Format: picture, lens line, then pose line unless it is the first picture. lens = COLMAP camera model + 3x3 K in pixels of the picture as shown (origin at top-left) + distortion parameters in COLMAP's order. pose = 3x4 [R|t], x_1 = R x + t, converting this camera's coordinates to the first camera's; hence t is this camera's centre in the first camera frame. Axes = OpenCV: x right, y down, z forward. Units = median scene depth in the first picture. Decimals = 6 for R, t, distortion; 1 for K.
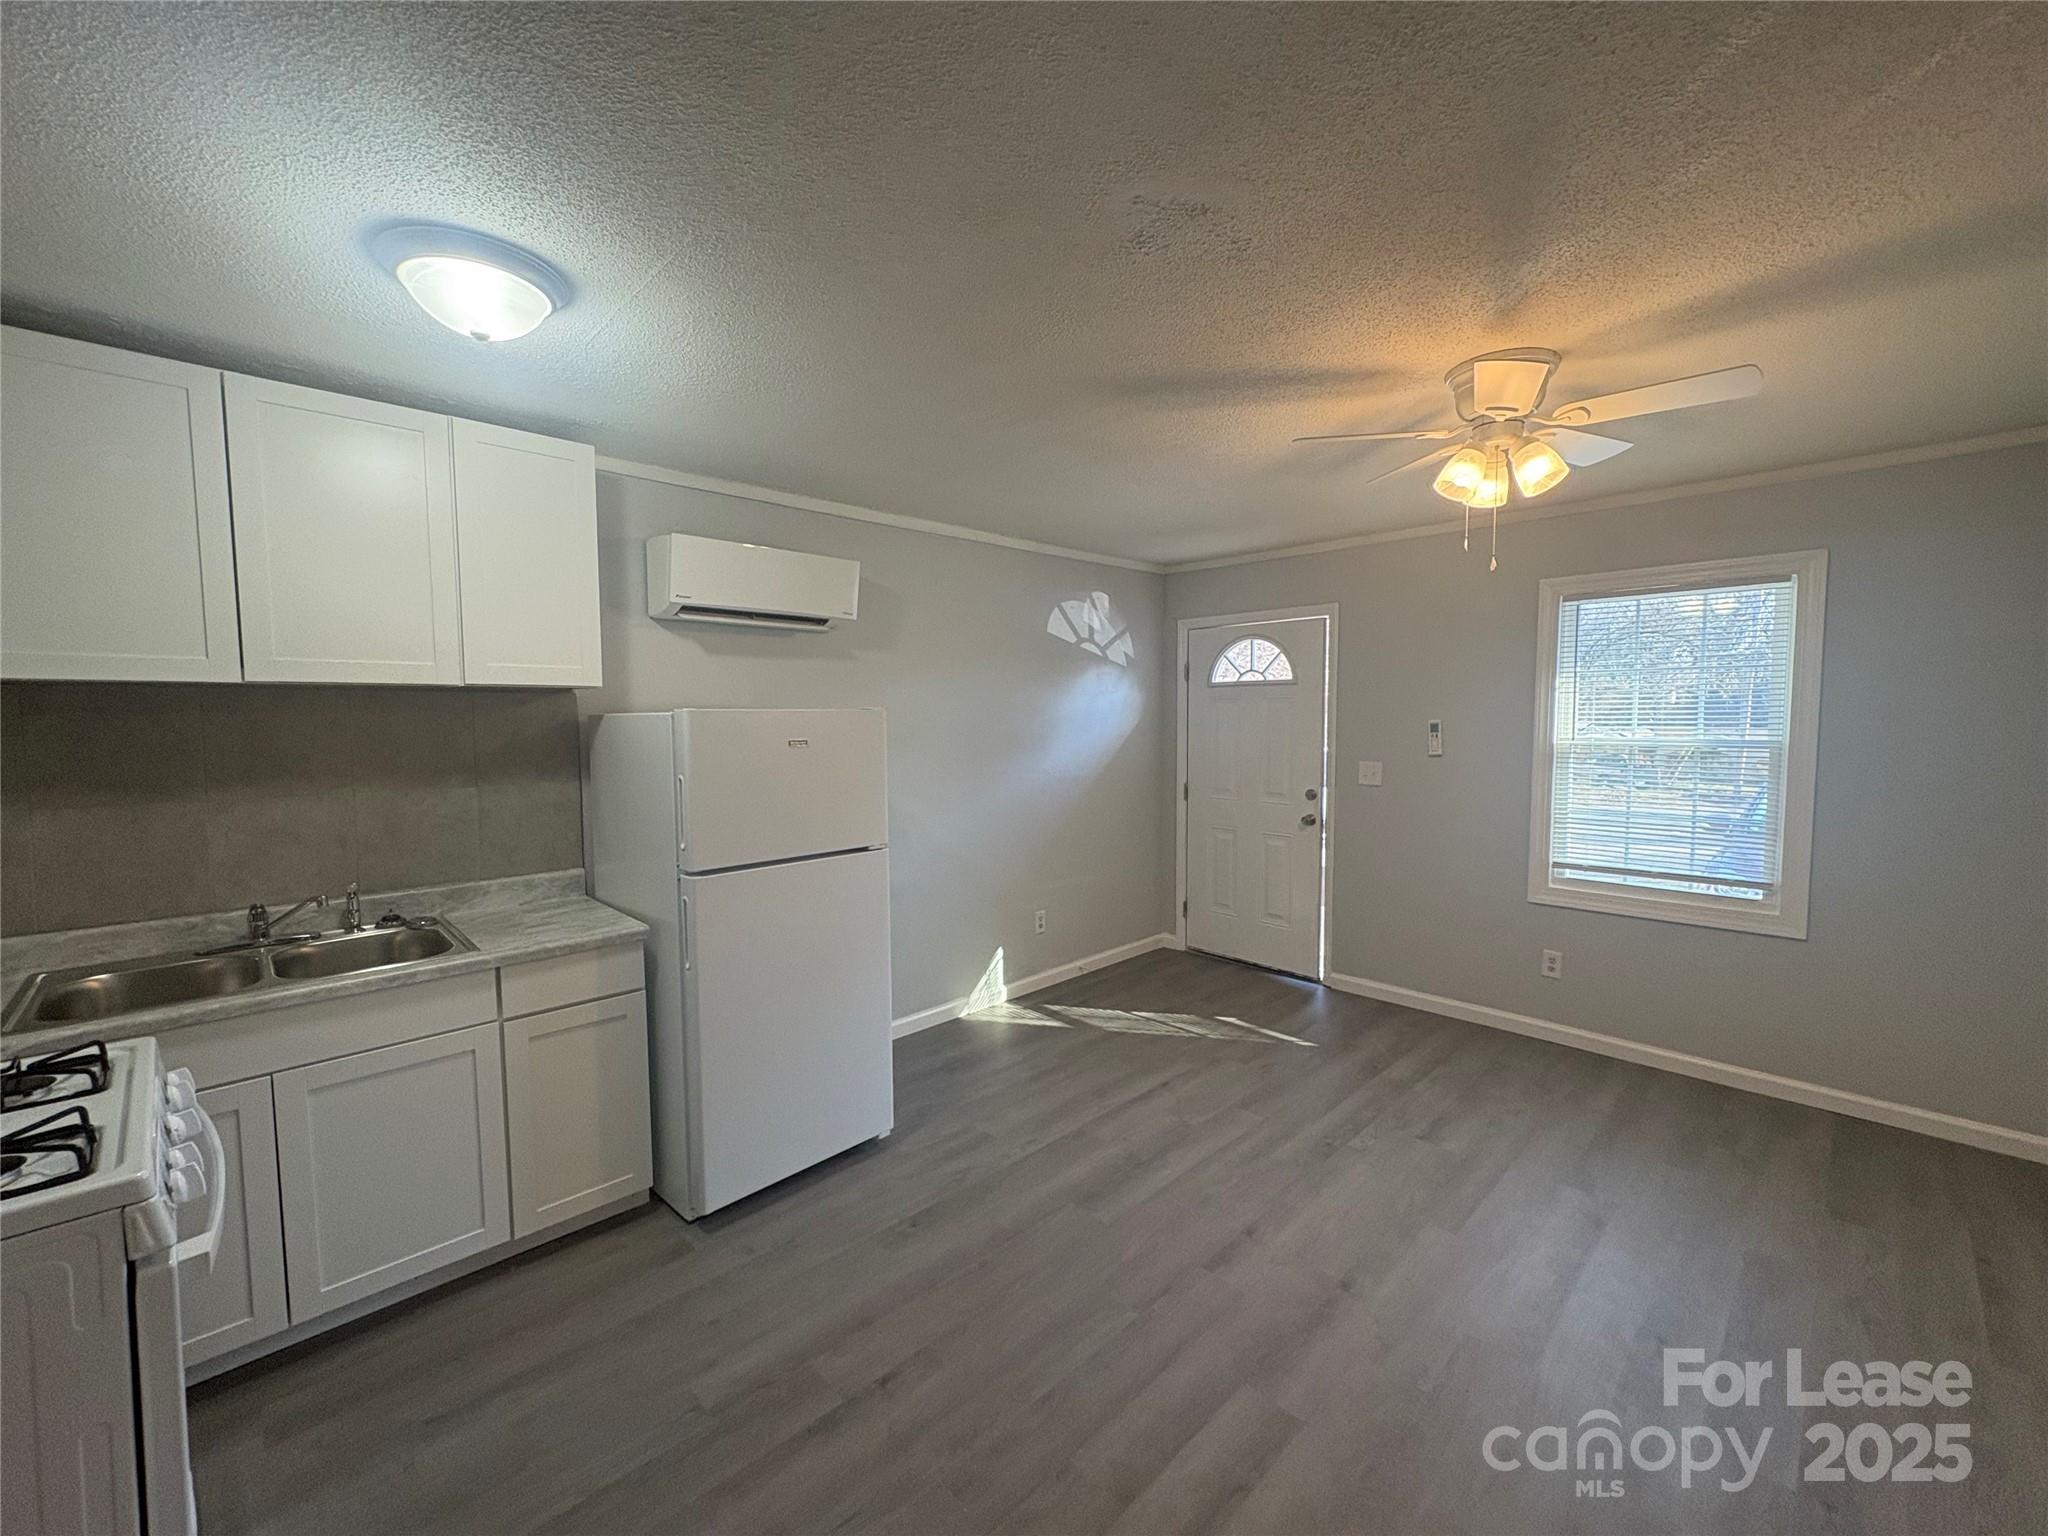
lens RADIAL K [[824.9, 0, 1025.9], [0, 824.9, 766.4], [0, 0, 1]] dist [0.001107, 0.000342]
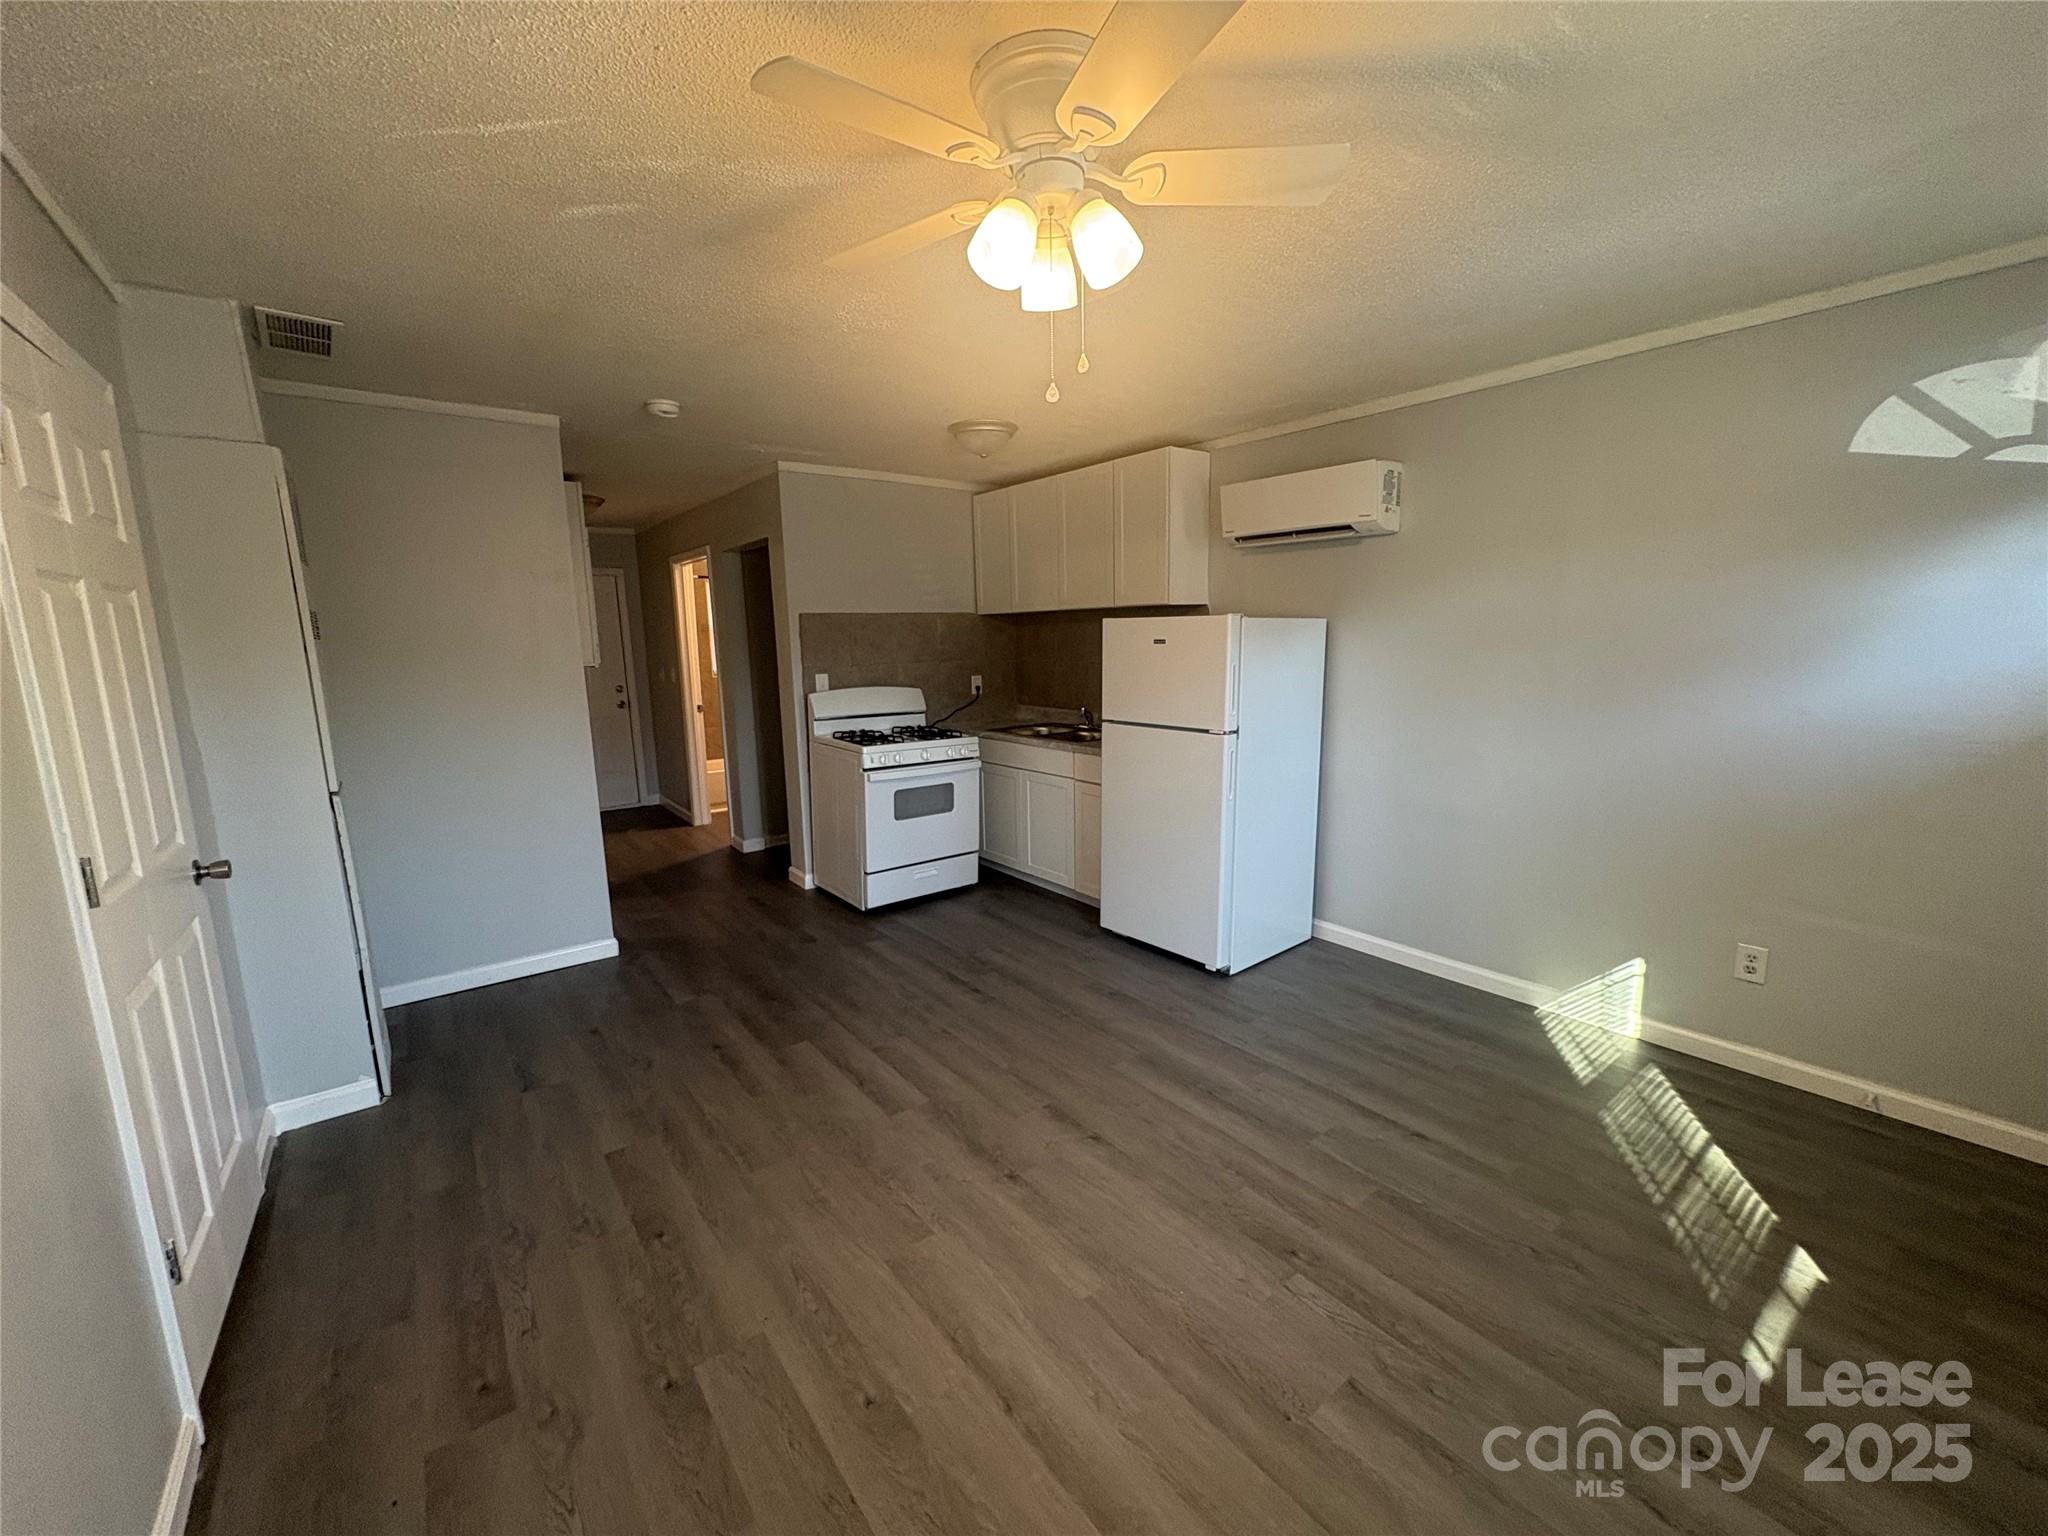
lens RADIAL K [[814.9, 0, 1016.7], [0, 814.9, 768.2], [0, 0, 1]] dist [0.000318, -0.000009]
pose [[-0.120863, 0.168824, -0.978208, 0.908637], [-0.049407, 0.983187, 0.175788, -0.039177], [0.991439, 0.069576, -0.110490, 0.755954]]
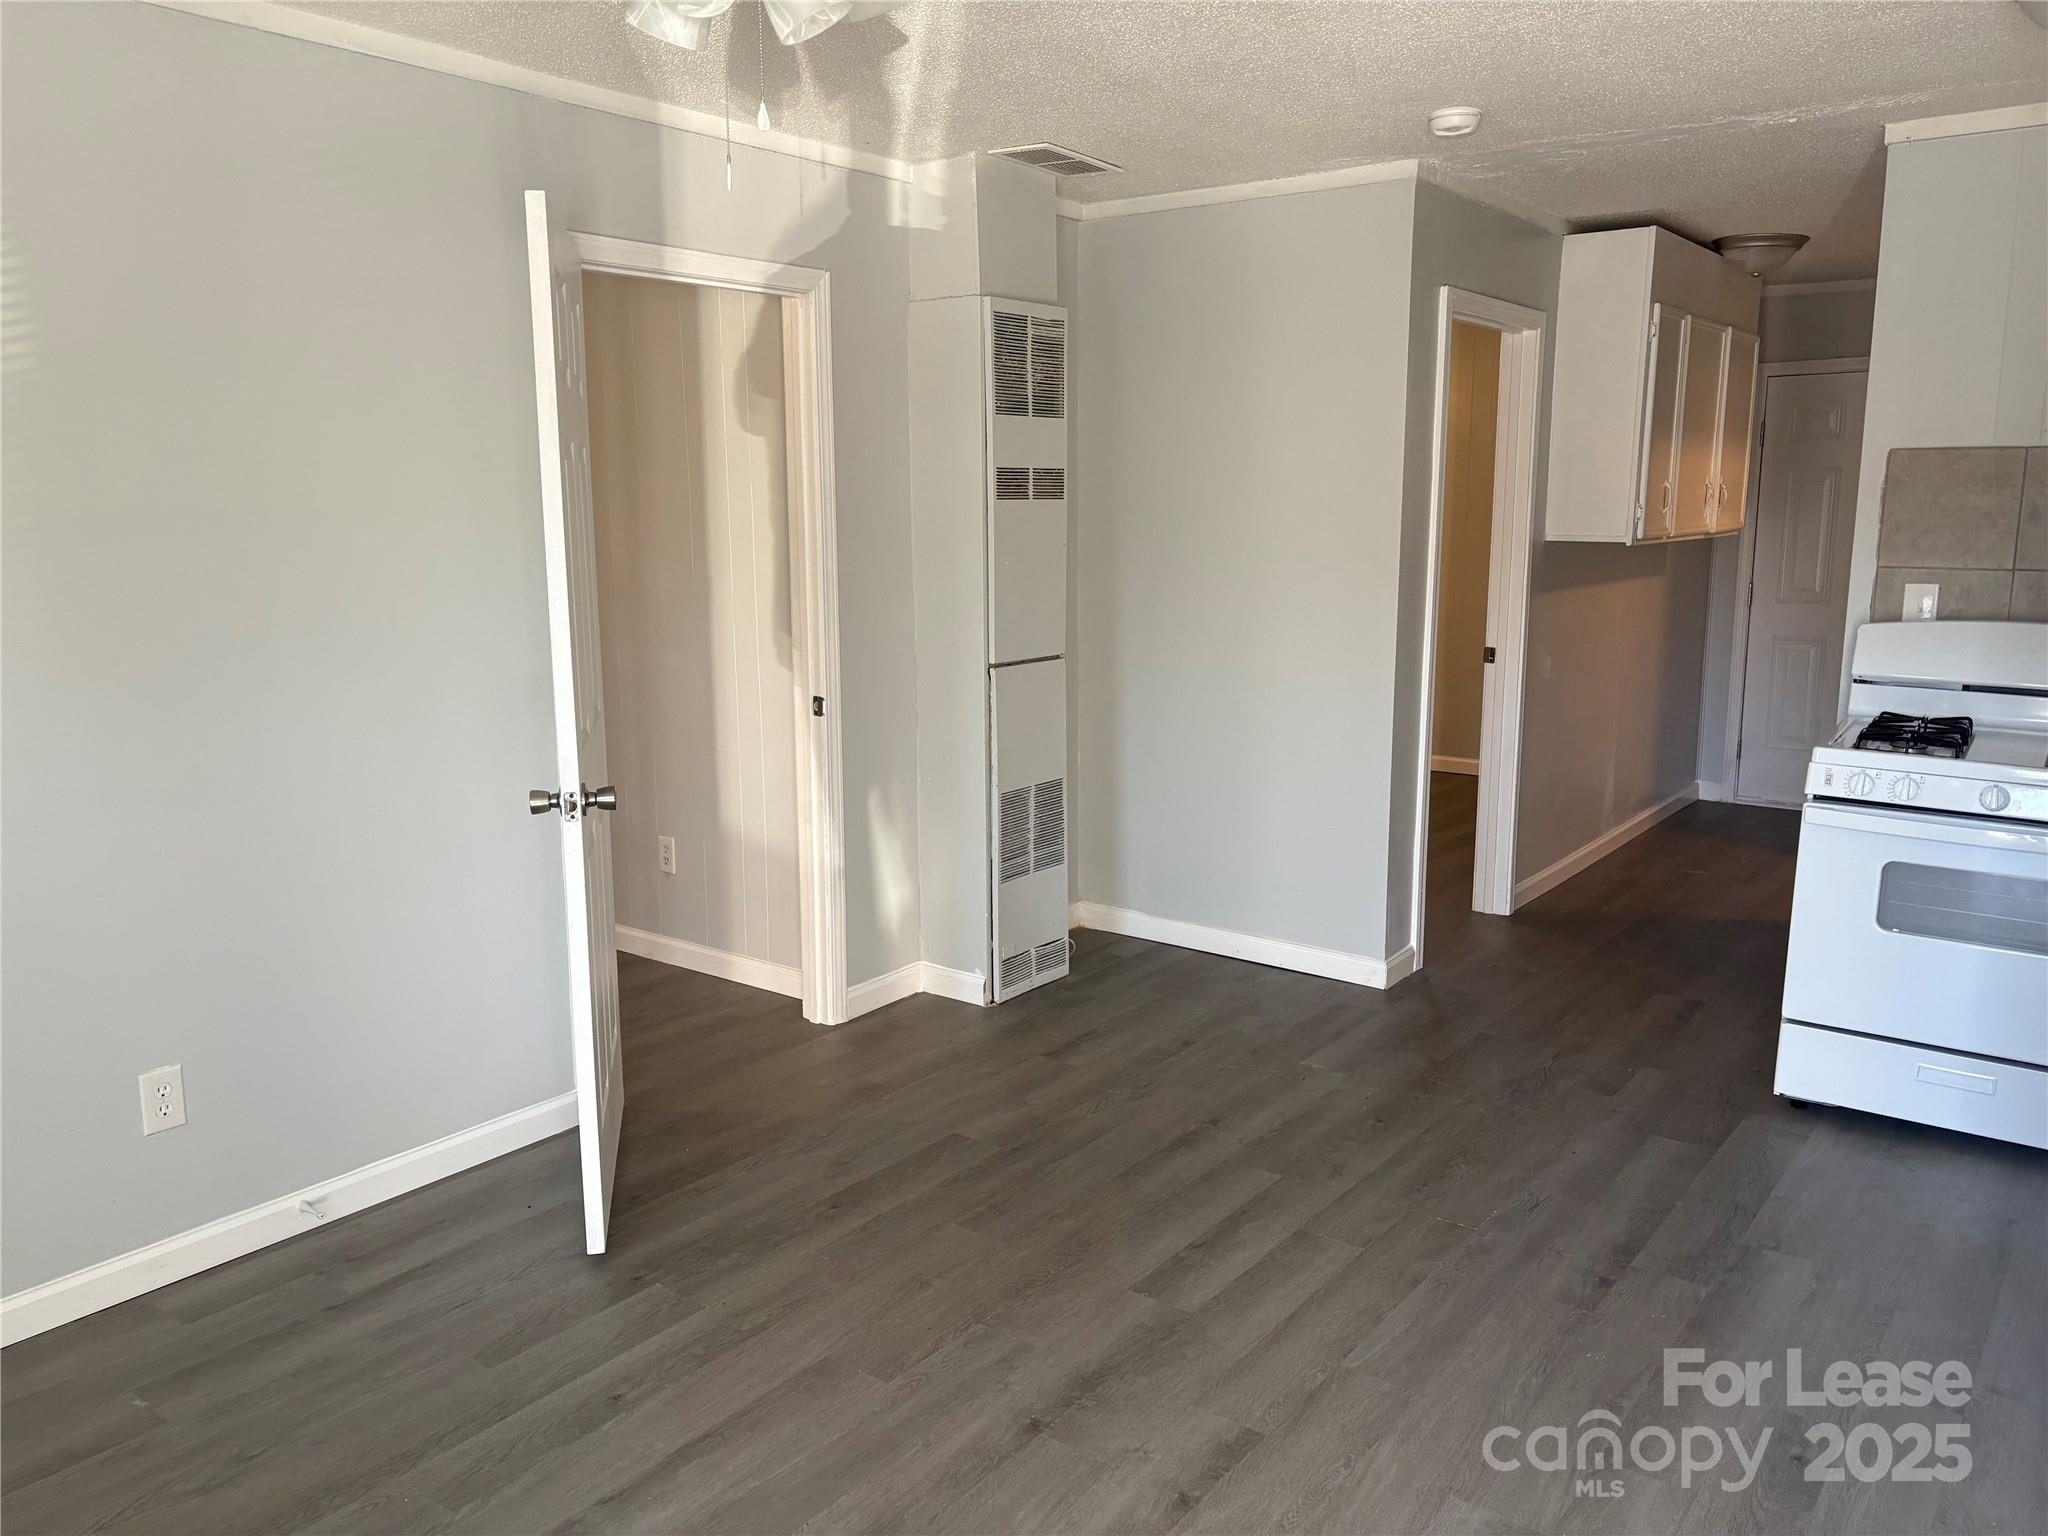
lens RADIAL K [[1526.6, 0, 1022.1], [0, 1526.6, 767.6], [0, 0, 1]] dist [0.059927, -0.051476]
pose [[-0.988976, 0.034110, -0.144091, 0.381183], [-0.001909, 0.970087, 0.242751, -0.091810], [0.148061, 0.240350, -0.959328, 1.388508]]
